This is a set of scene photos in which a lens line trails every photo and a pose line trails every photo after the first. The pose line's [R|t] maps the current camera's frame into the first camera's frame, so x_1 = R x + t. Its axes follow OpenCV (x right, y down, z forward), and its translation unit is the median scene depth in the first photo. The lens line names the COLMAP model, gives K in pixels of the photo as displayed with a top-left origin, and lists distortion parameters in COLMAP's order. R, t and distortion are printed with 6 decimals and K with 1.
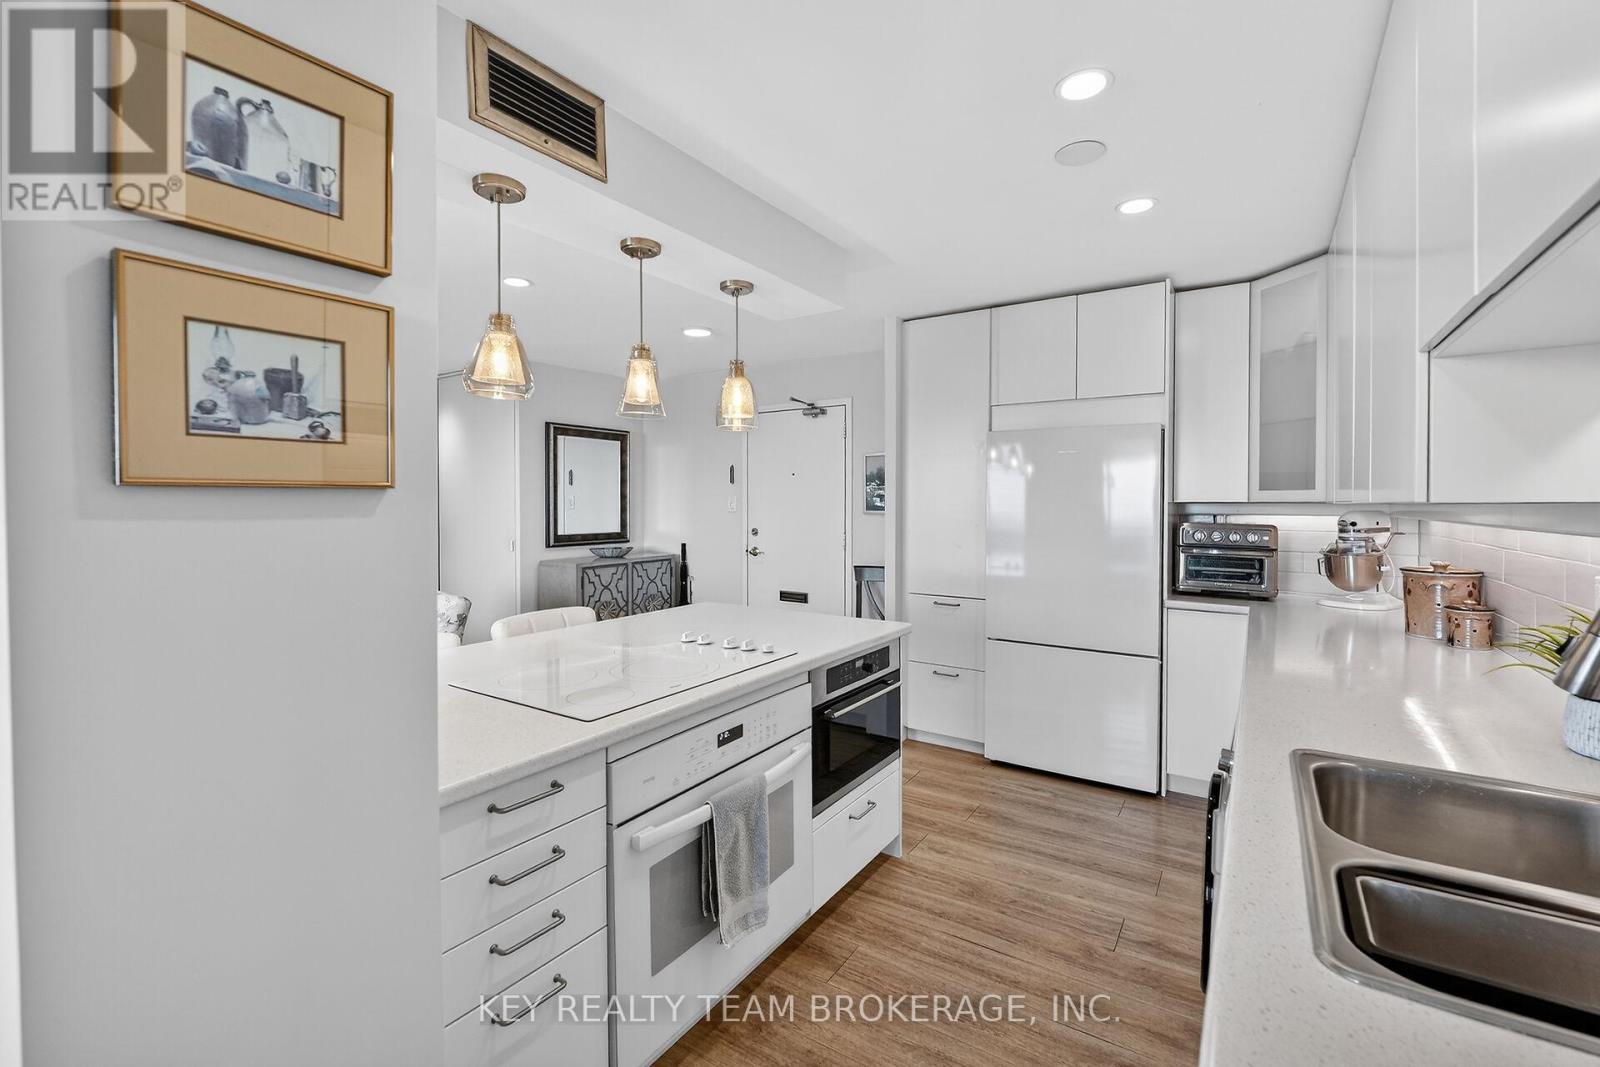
lens RADIAL K [[666.9, 0, 833.0], [0, 666.9, 528.4], [0, 0, 1]] dist [-0.004478, -0.002661]
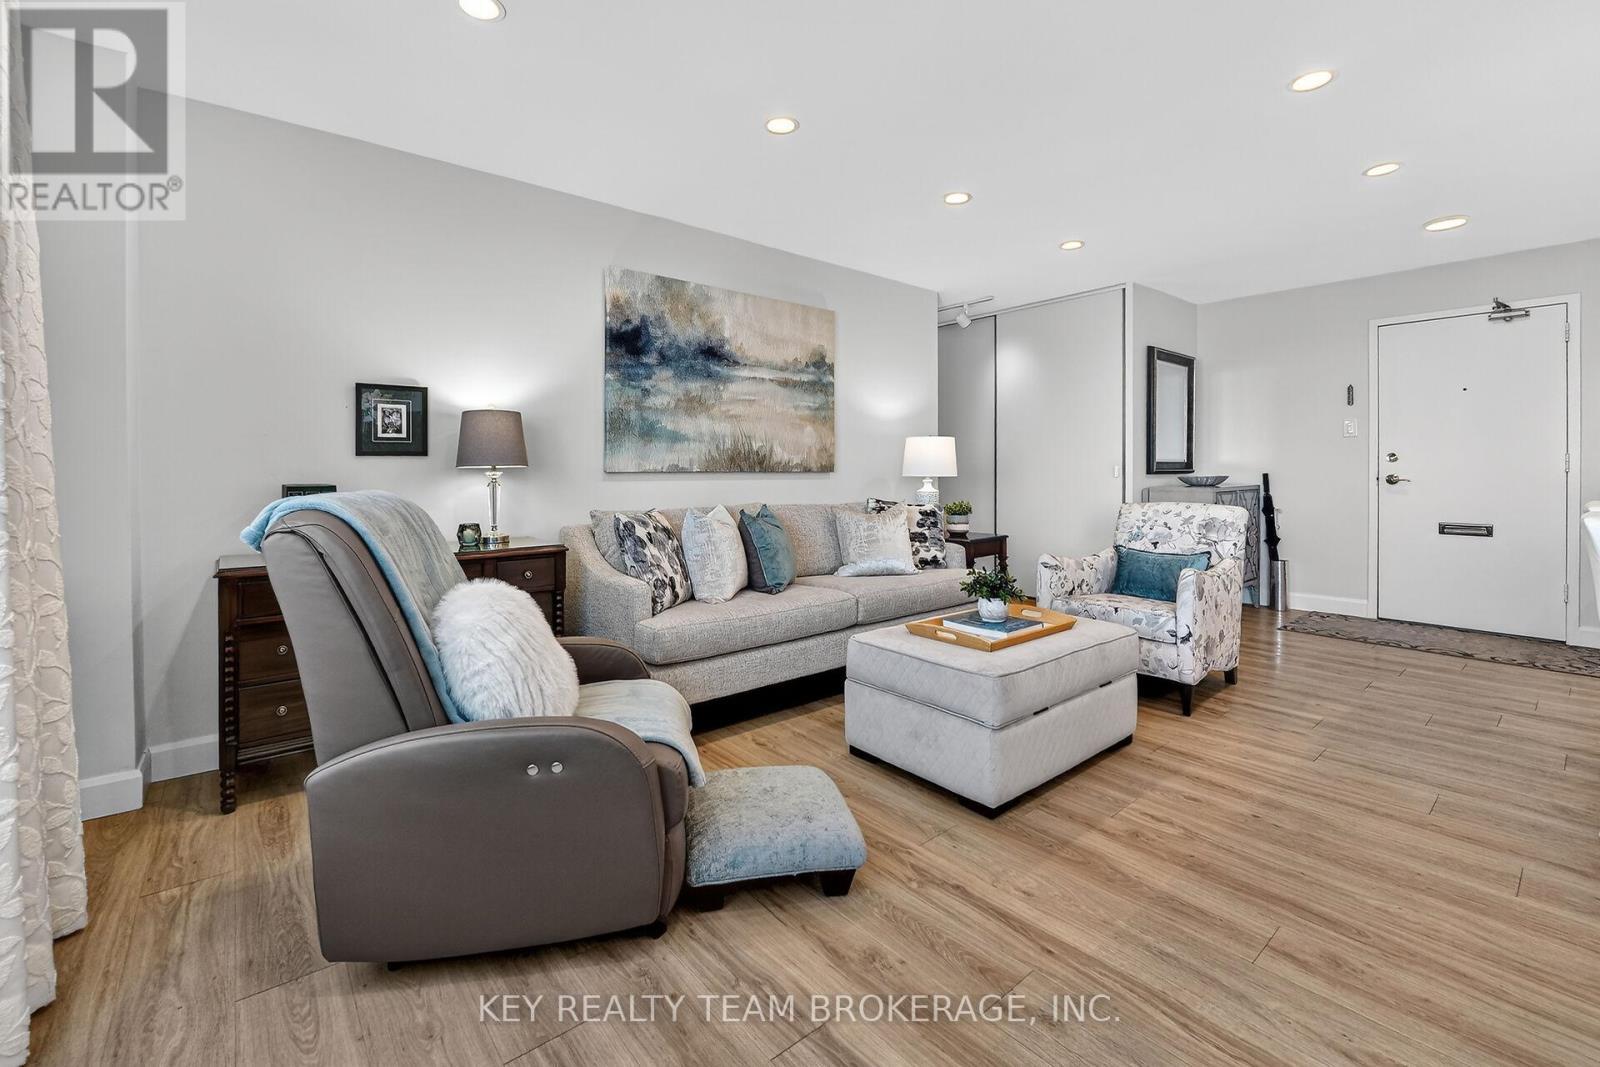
lens RADIAL K [[666.9, 0, 800.3], [0, 666.9, 485.9], [0, 0, 1]] dist [-0.004478, -0.002661]
pose [[0.945974, 0.003693, -0.324220, -0.980188], [-0.008000, 0.999897, -0.011952, 0.102830], [0.324143, 0.013900, 0.945906, -0.154922]]
